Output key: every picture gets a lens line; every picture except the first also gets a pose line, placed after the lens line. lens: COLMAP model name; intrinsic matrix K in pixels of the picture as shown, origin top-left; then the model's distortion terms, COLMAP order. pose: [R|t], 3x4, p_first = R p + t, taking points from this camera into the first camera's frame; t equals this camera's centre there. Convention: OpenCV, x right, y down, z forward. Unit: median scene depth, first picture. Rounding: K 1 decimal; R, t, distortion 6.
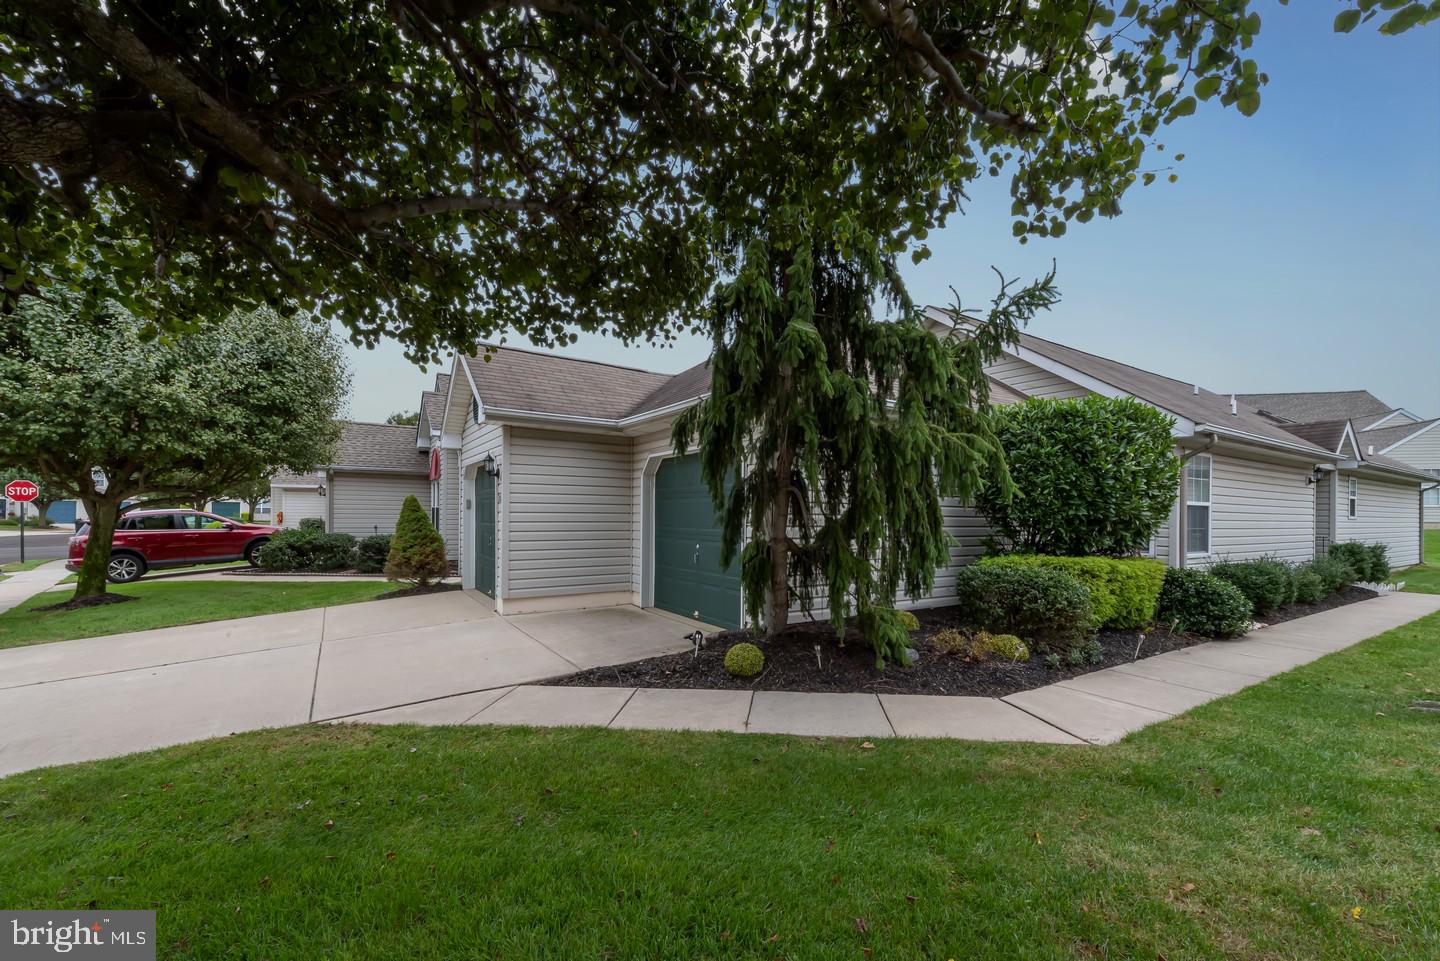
lens RADIAL K [[578.9, 0, 719.7], [0, 578.9, 505.2], [0, 0, 1]] dist [0.004740, -0.000463]
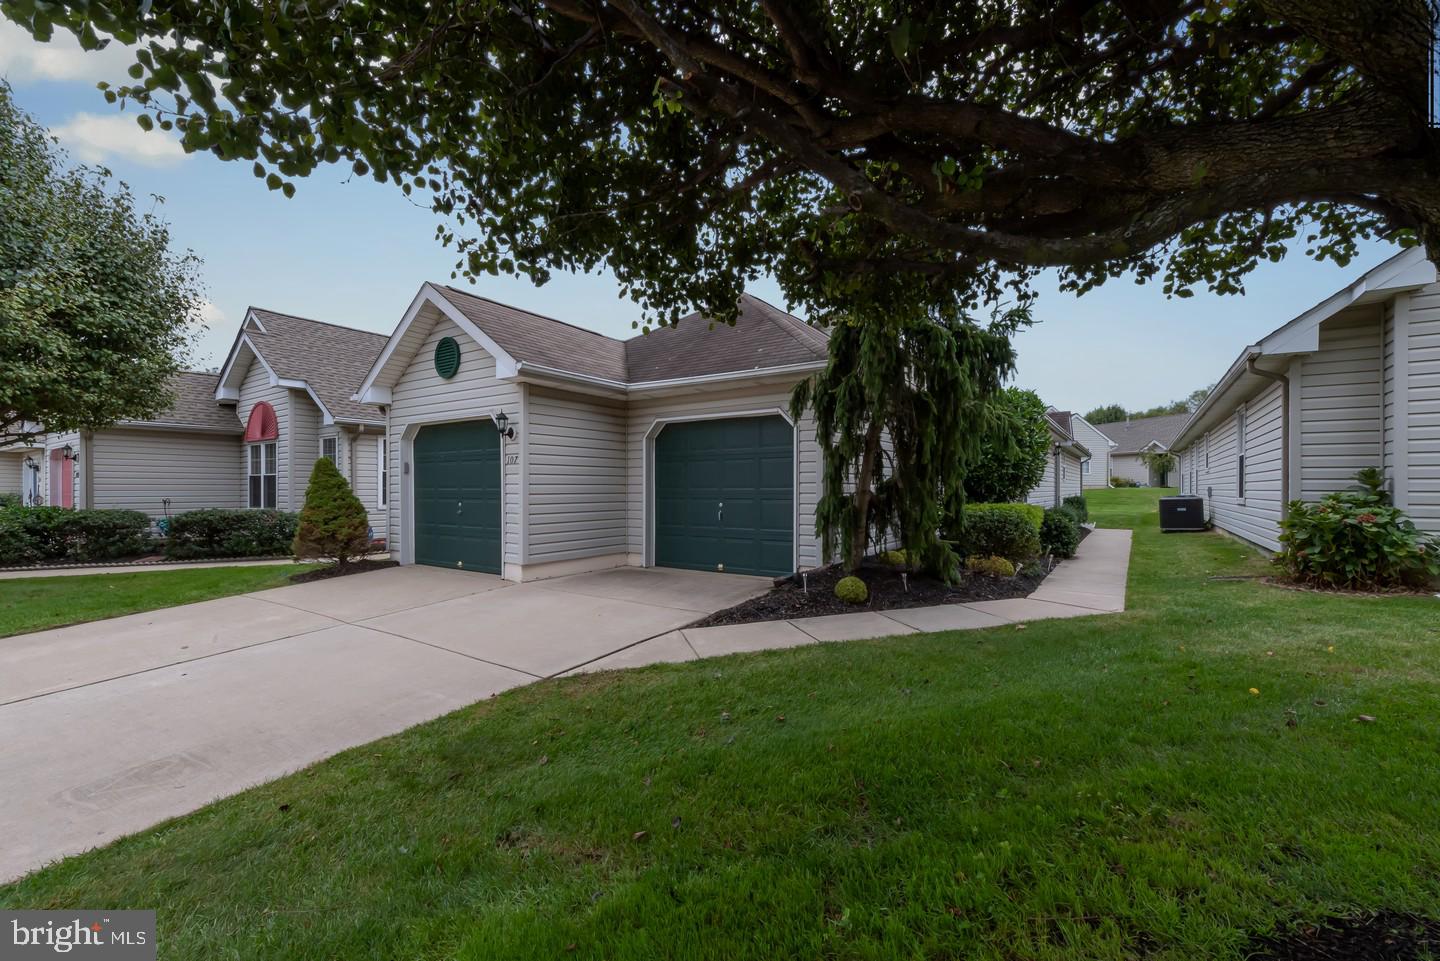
lens RADIAL K [[578.9, 0, 746.8], [0, 578.9, 484.8], [0, 0, 1]] dist [0.004740, -0.000463]
pose [[0.916353, -0.009357, 0.400263, -0.413904], [0.004390, 0.999902, 0.013325, 0.018600], [-0.400348, -0.010454, 0.916304, -0.017478]]
